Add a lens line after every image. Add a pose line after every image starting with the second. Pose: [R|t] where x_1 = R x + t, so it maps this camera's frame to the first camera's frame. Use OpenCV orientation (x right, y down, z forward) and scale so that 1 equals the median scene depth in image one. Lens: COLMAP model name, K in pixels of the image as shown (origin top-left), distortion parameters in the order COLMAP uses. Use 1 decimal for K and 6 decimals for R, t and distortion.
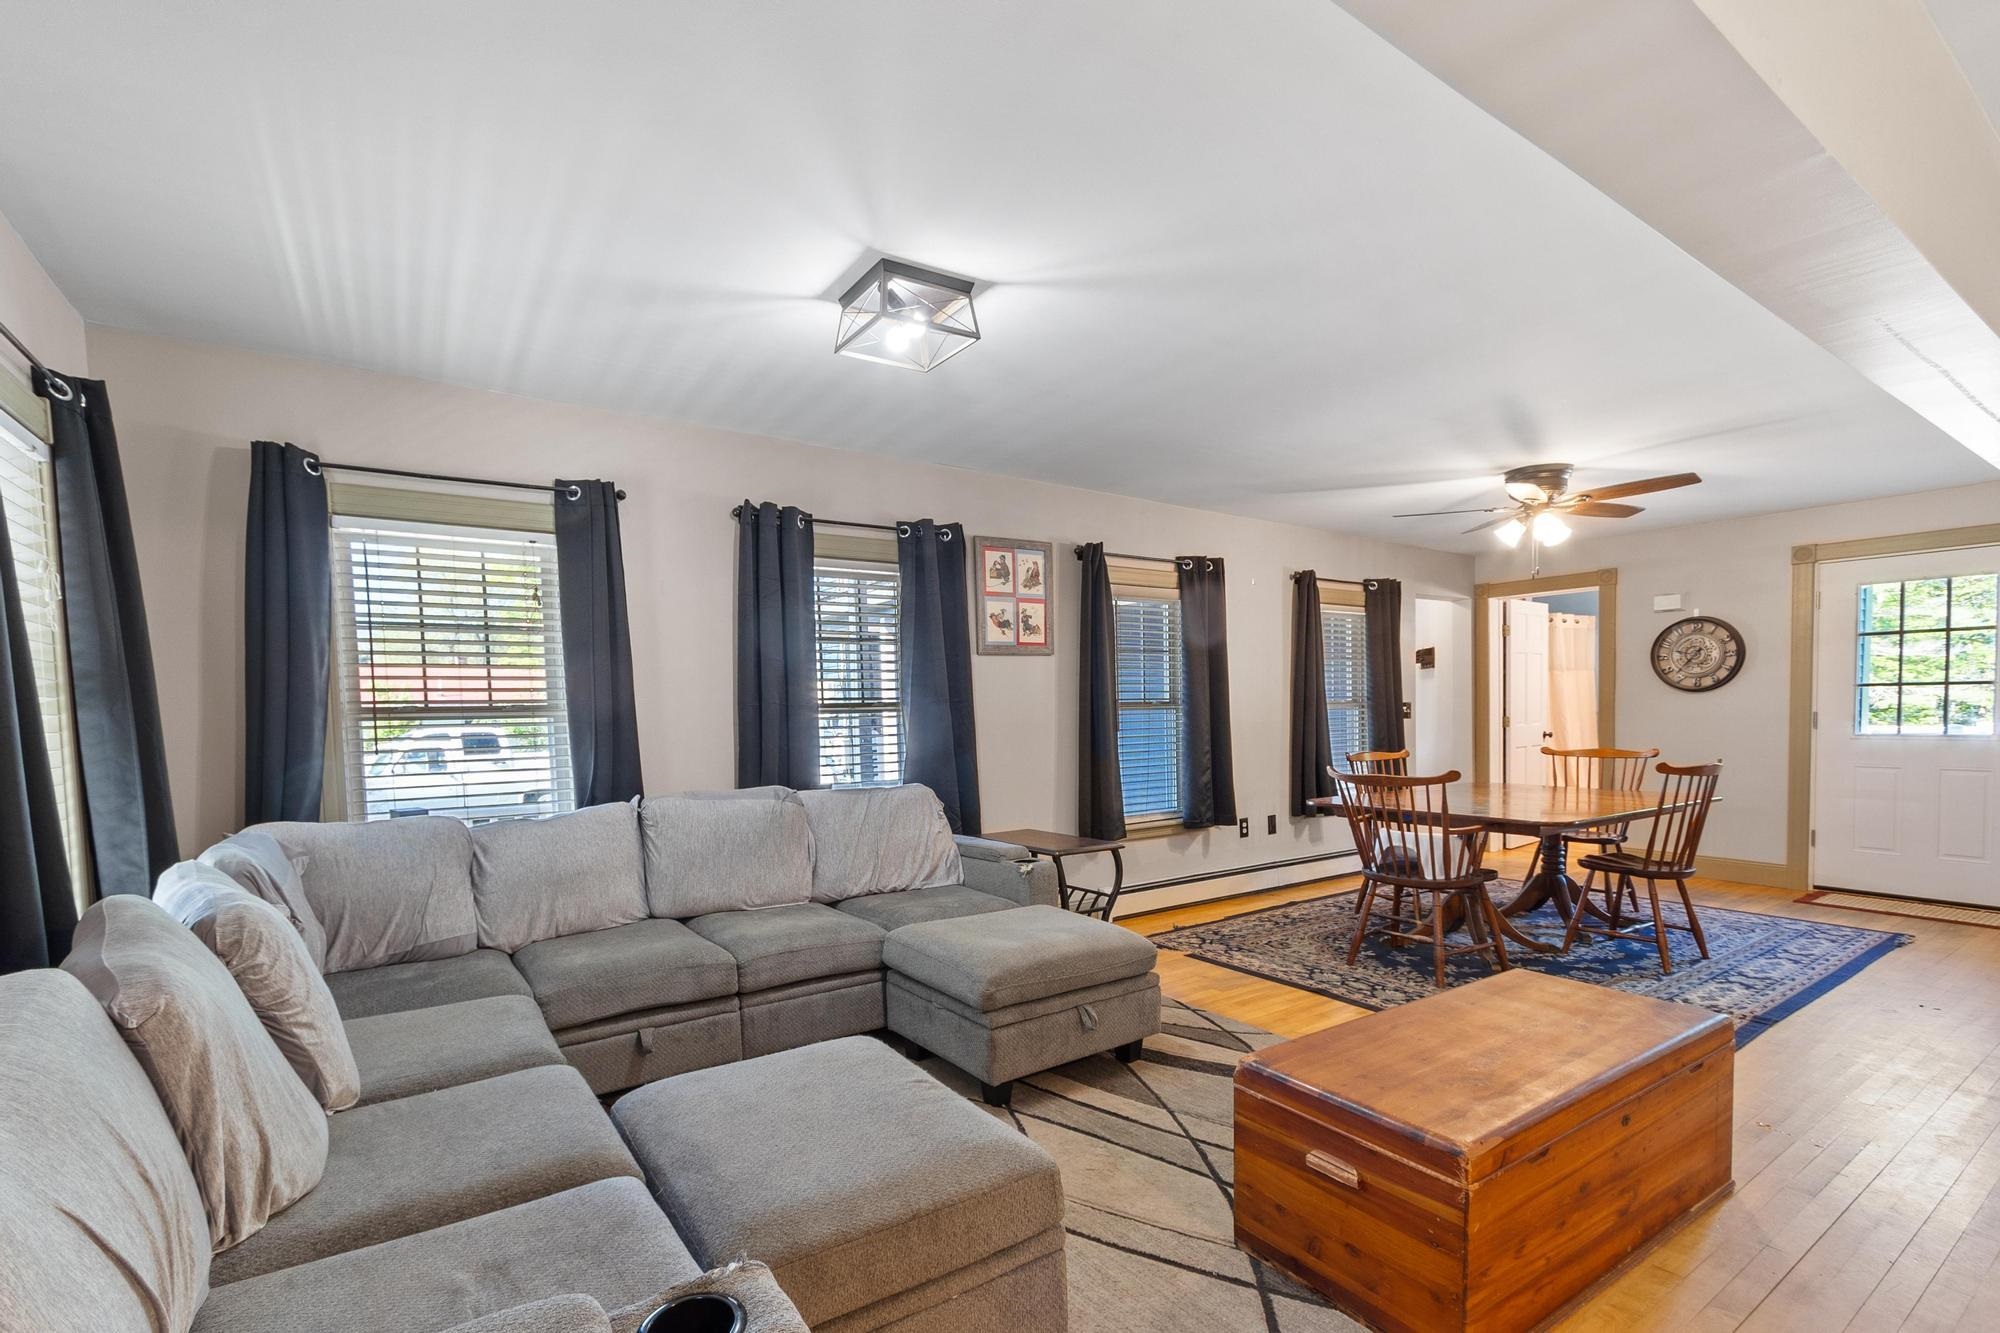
lens RADIAL K [[887.9, 0, 962.3], [0, 887.9, 743.5], [0, 0, 1]] dist [-0.000131, -0.000712]
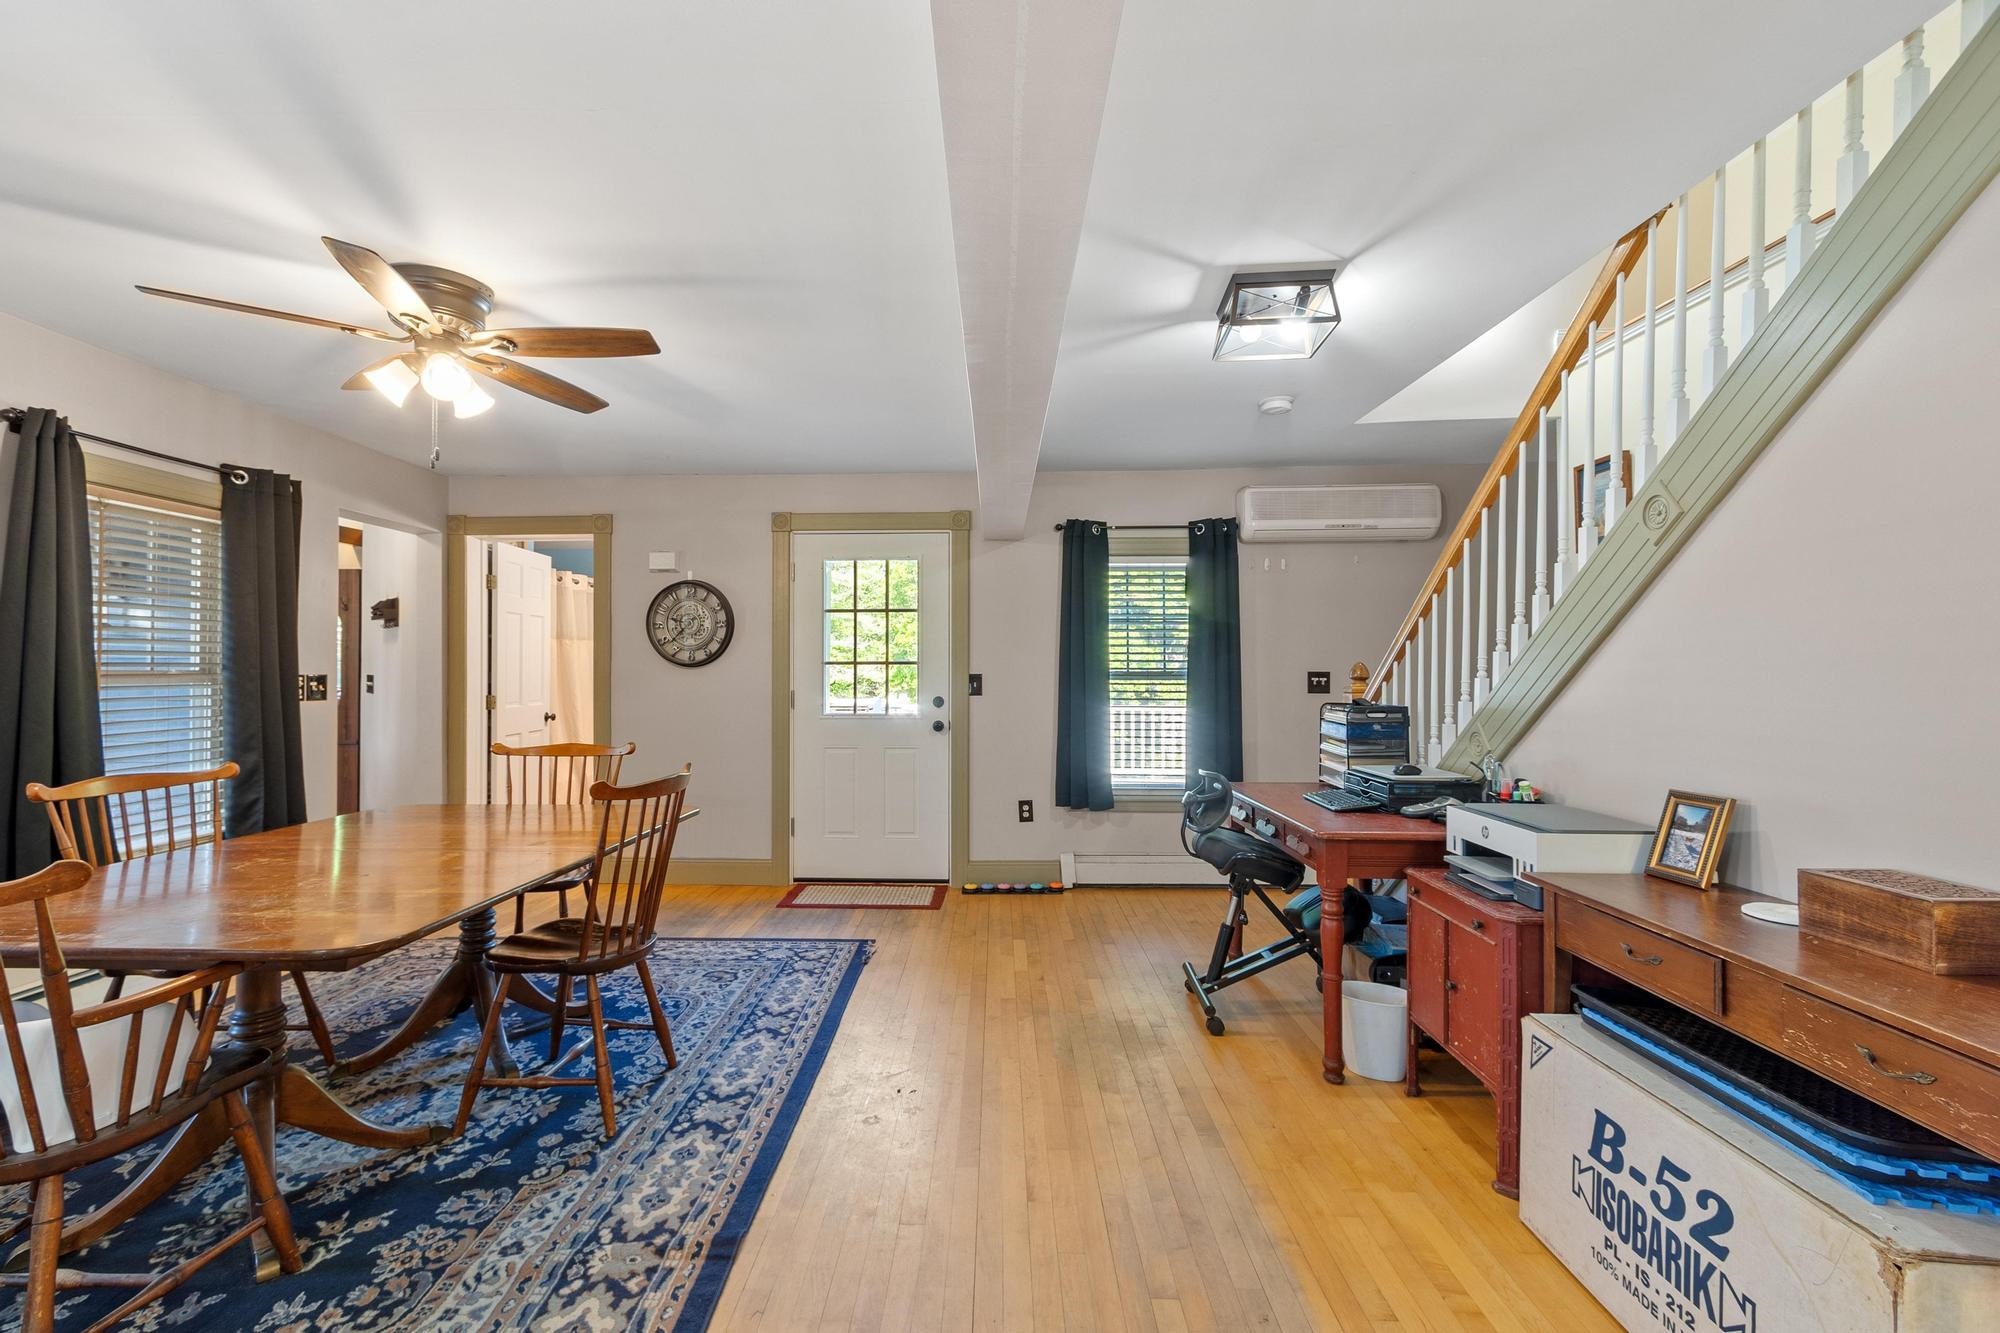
lens RADIAL K [[874.3, 0, 962.5], [0, 874.3, 652.5], [0, 0, 1]] dist [0.001875, -0.000235]
pose [[0.579277, 0.033614, 0.814438, 0.396375], [0.025238, 0.997931, -0.059138, -0.021177], [-0.814740, 0.054812, 0.577230, 0.404759]]
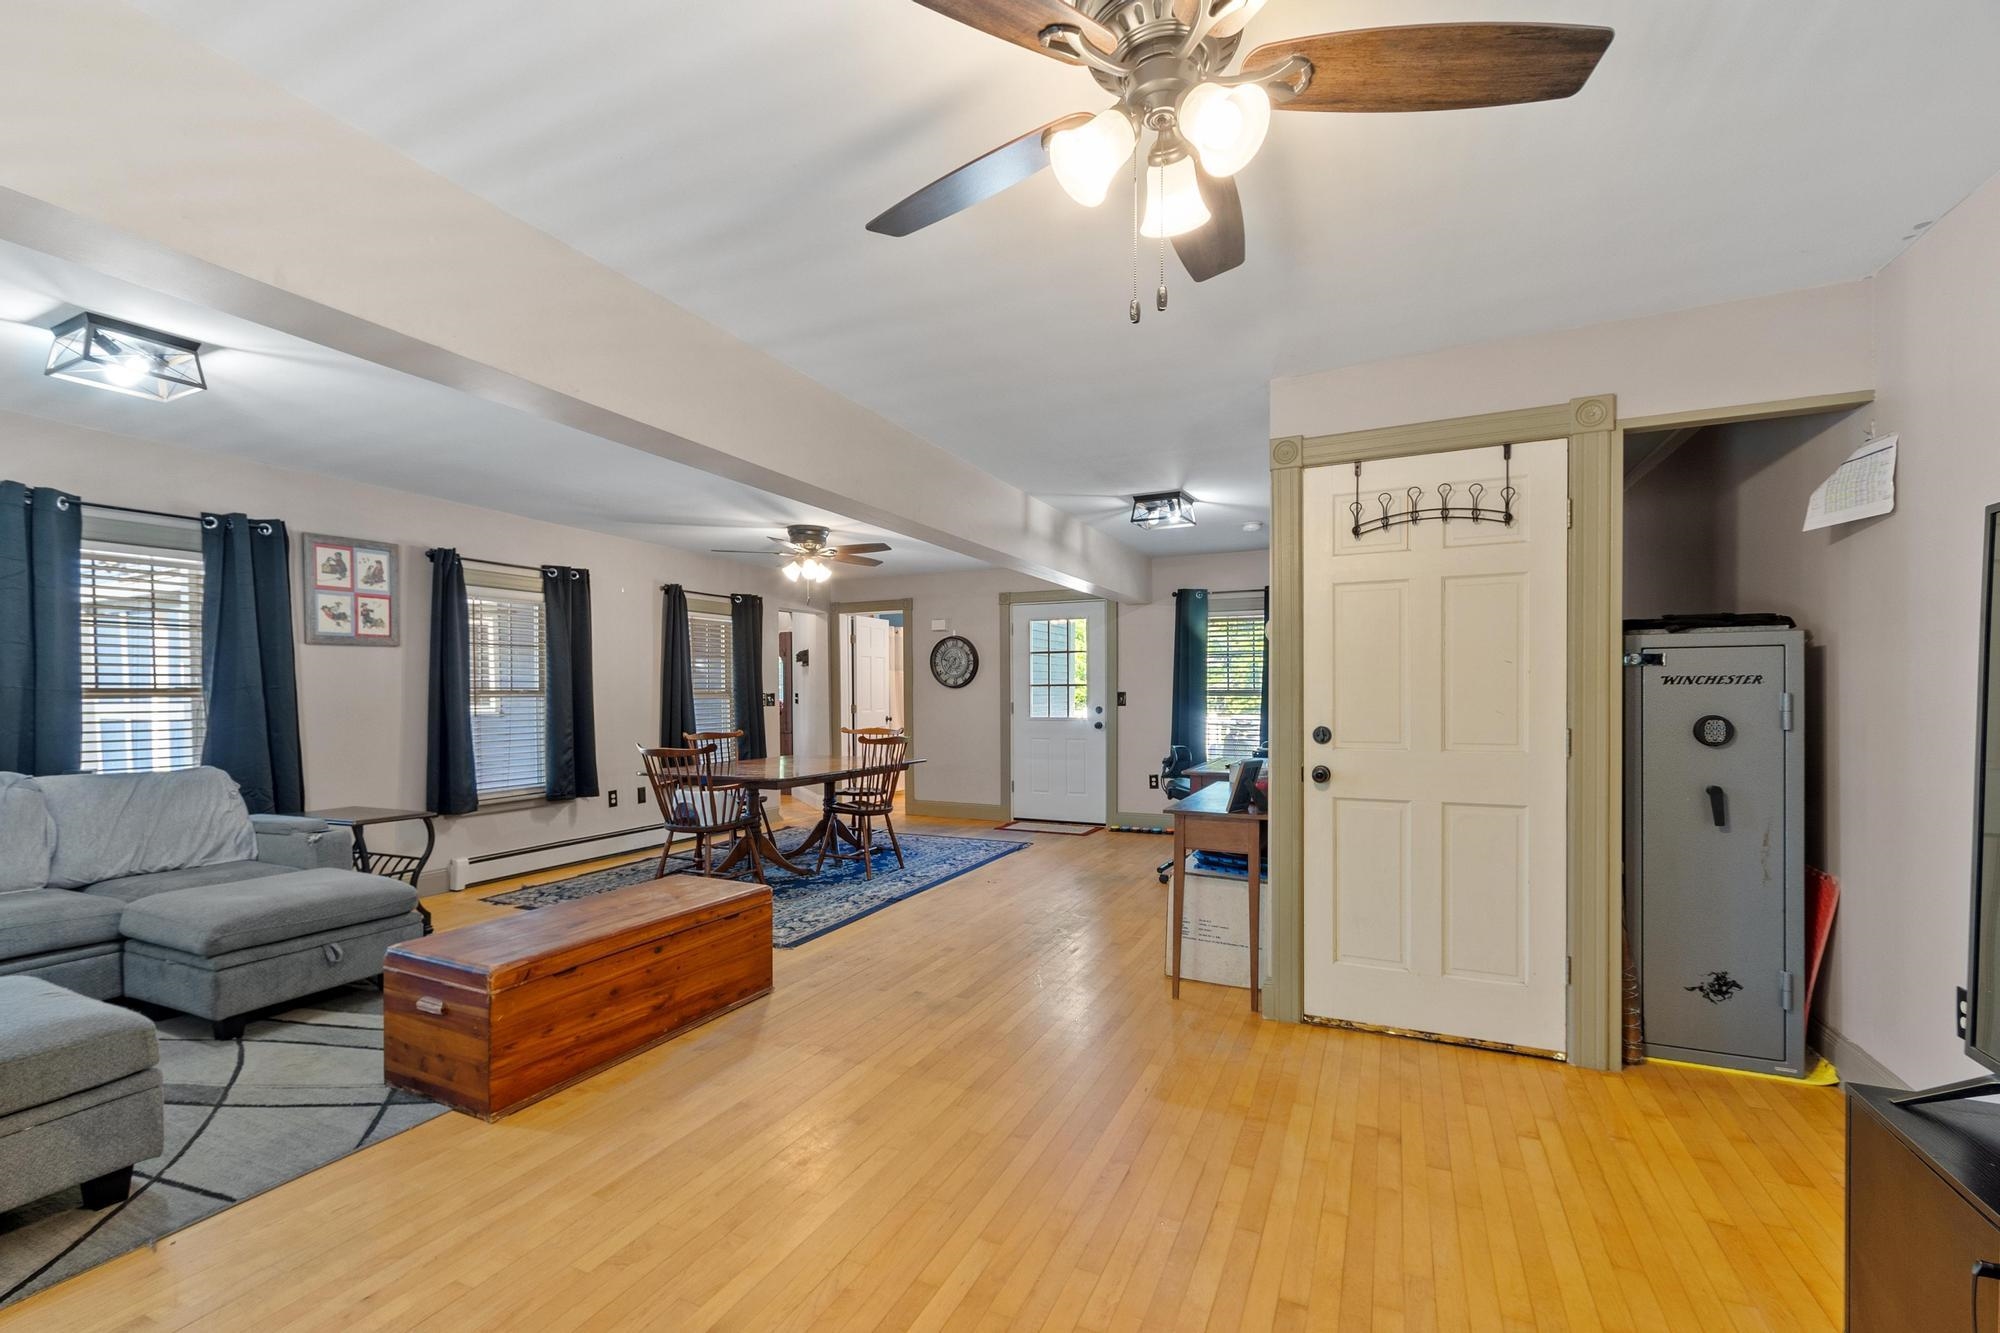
lens RADIAL K [[863.6, 0, 963.5], [0, 863.6, 689.3], [0, 0, 1]] dist [-0.001149, -0.000431]
pose [[0.861752, 0.013162, 0.507160, 0.178802], [0.011336, 0.998914, -0.045187, 0.009526], [-0.507204, 0.044689, 0.860667, -0.289637]]
